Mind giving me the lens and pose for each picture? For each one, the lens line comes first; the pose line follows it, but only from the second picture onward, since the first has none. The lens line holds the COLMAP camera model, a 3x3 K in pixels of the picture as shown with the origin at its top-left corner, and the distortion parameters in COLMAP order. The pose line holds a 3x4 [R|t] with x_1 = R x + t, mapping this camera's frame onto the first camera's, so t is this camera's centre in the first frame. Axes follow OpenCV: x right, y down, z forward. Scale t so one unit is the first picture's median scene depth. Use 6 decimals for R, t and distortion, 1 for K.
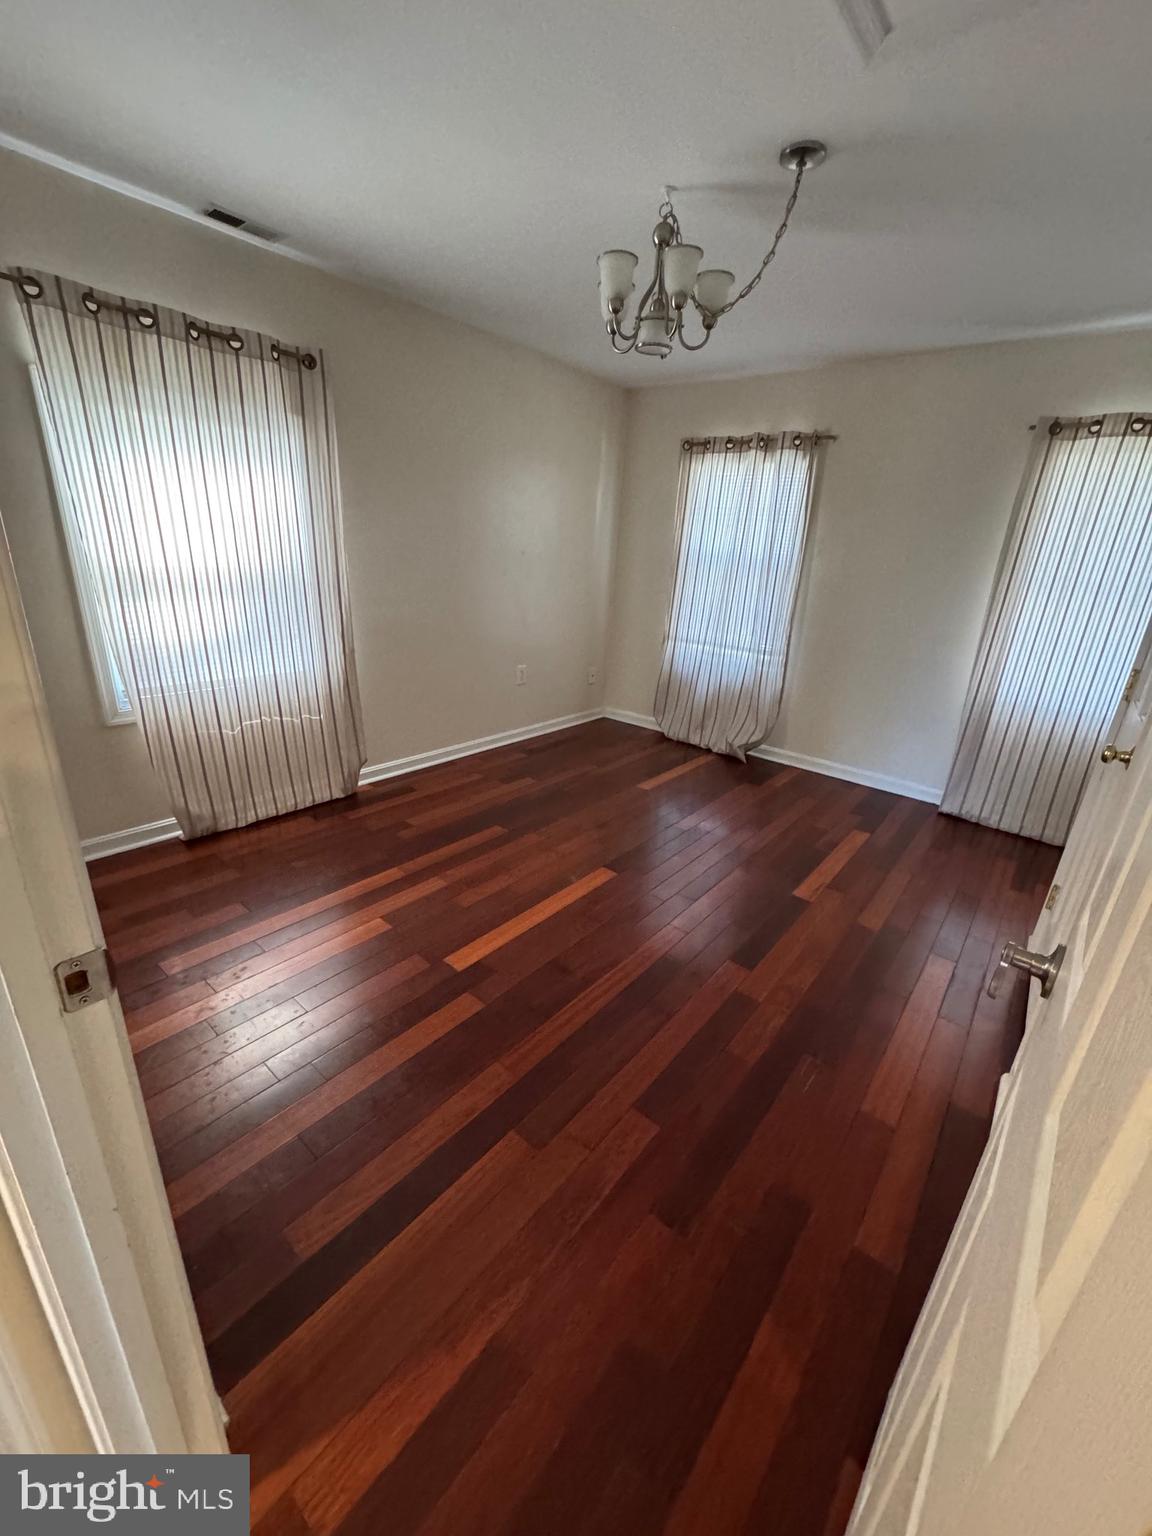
lens RADIAL K [[612.0, 0, 574.3], [0, 612.0, 769.7], [0, 0, 1]] dist [-0.001148, -0.000002]
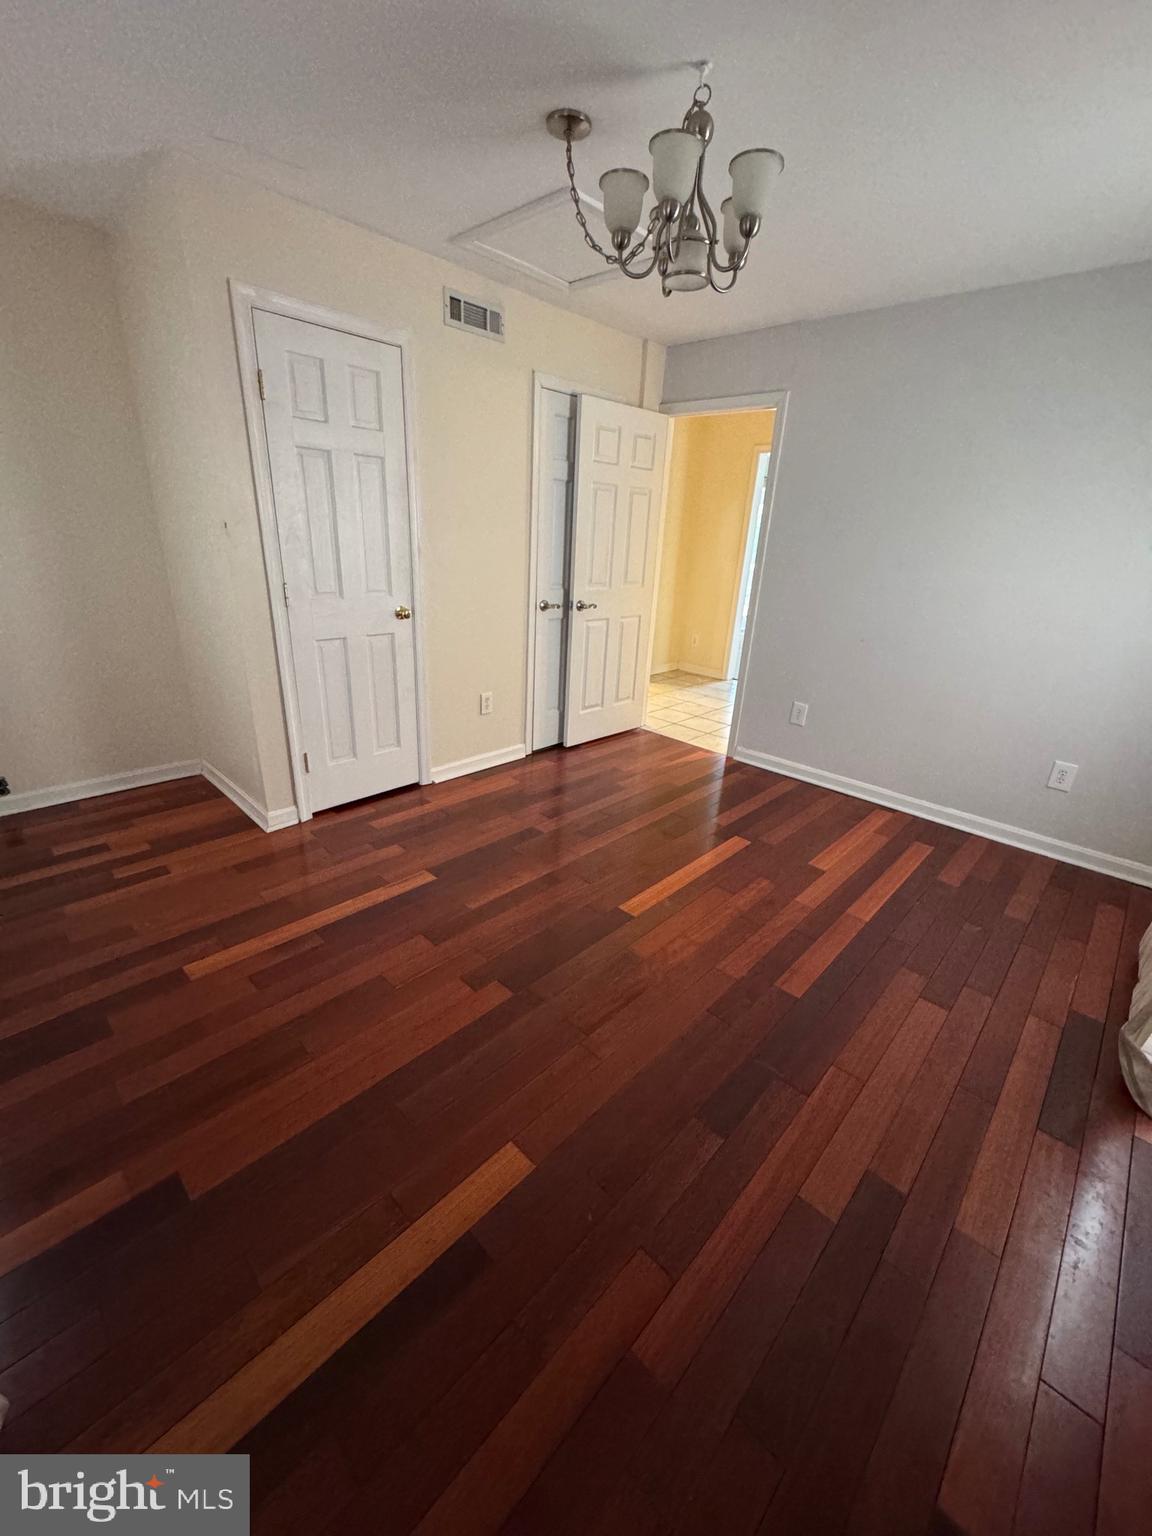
lens RADIAL K [[612.0, 0, 574.3], [0, 612.0, 769.7], [0, 0, 1]] dist [-0.001148, -0.000002]
pose [[-0.990985, -0.128023, 0.039481, 0.119659], [-0.069990, 0.745999, 0.662258, -0.546611], [-0.114237, 0.653525, -0.748235, 1.513270]]
